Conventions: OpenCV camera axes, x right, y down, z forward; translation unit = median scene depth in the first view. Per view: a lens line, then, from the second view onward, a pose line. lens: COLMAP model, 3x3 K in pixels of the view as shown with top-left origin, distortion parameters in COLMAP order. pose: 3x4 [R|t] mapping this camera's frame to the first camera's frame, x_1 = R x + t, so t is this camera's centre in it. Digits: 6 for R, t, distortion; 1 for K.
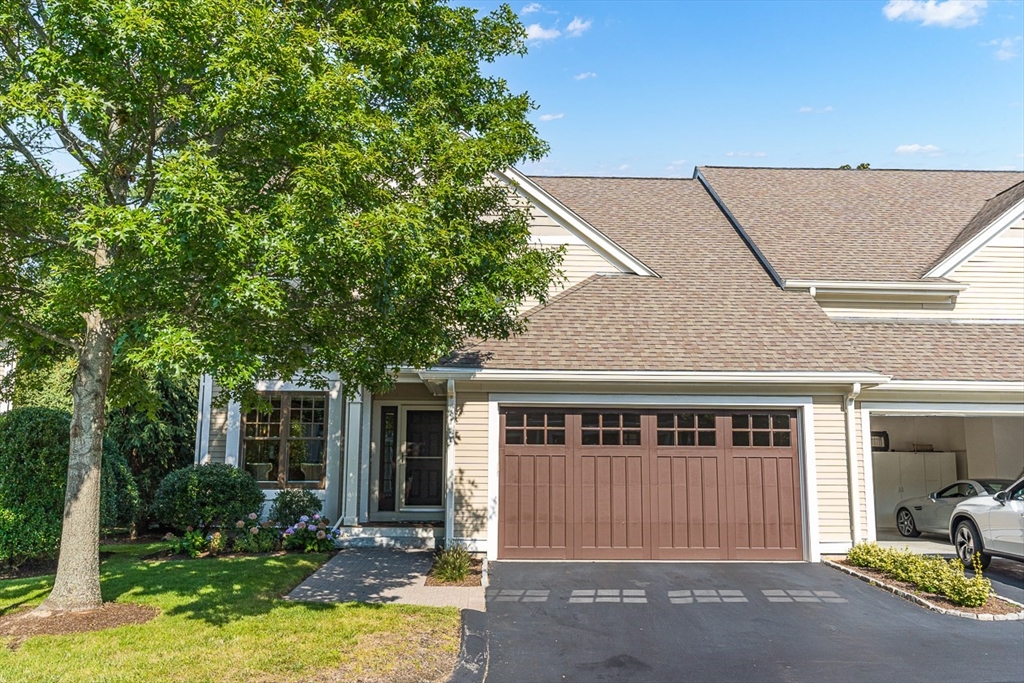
lens RADIAL K [[836.7, 0, 506.9], [0, 836.7, 344.4], [0, 0, 1]] dist [0.017909, -0.004245]
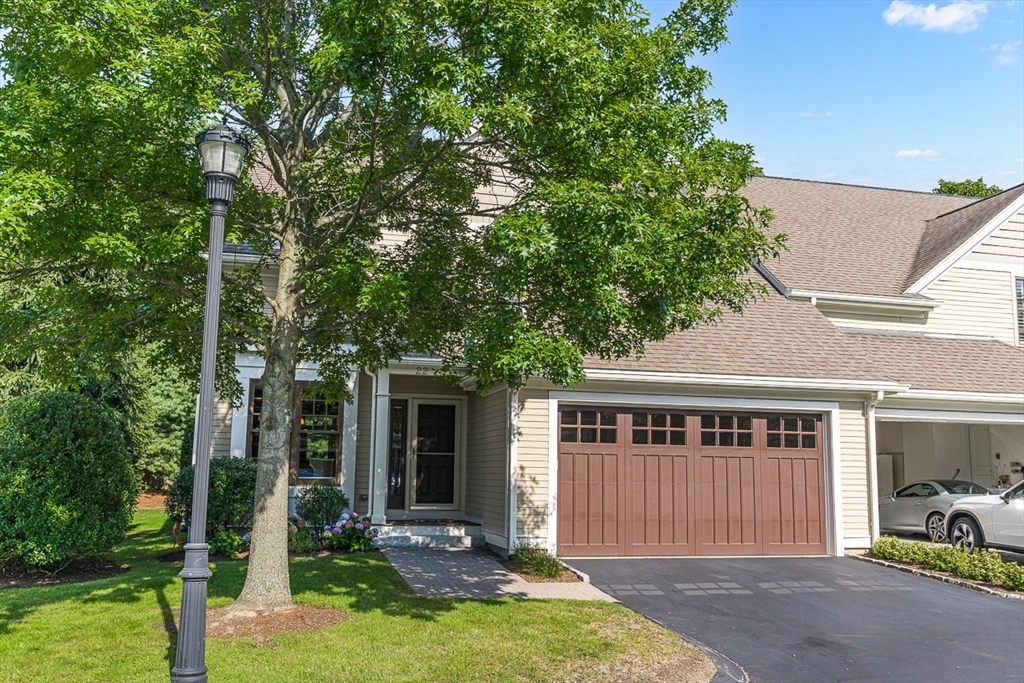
lens RADIAL K [[913.2, 0, 512.1], [0, 913.2, 345.3], [0, 0, 1]] dist [0.037625, -0.031836]
pose [[0.974532, 0.039254, 0.220787, -0.299627], [-0.043102, 0.998991, 0.012635, -0.007195], [-0.220068, -0.021830, 0.975240, -0.048336]]
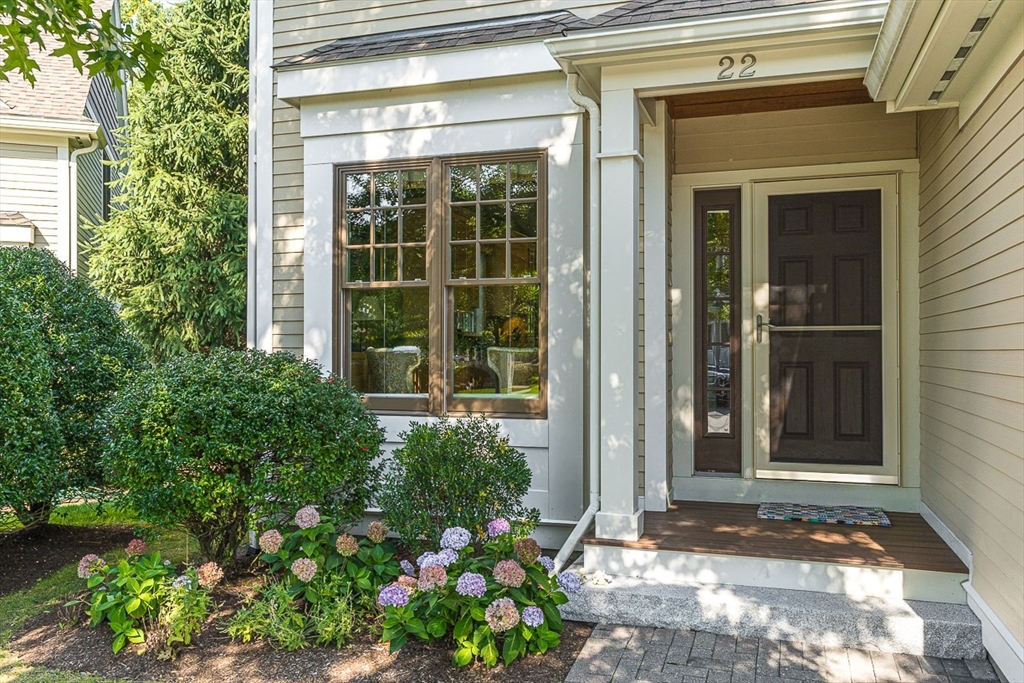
lens RADIAL K [[836.7, 0, 507.8], [0, 836.7, 342.6], [0, 0, 1]] dist [0.017909, -0.004245]
pose [[0.943264, -0.011000, -0.331861, -0.128459], [0.059693, 0.988786, 0.136893, 0.102920], [0.326634, -0.148936, 0.933343, 0.754479]]
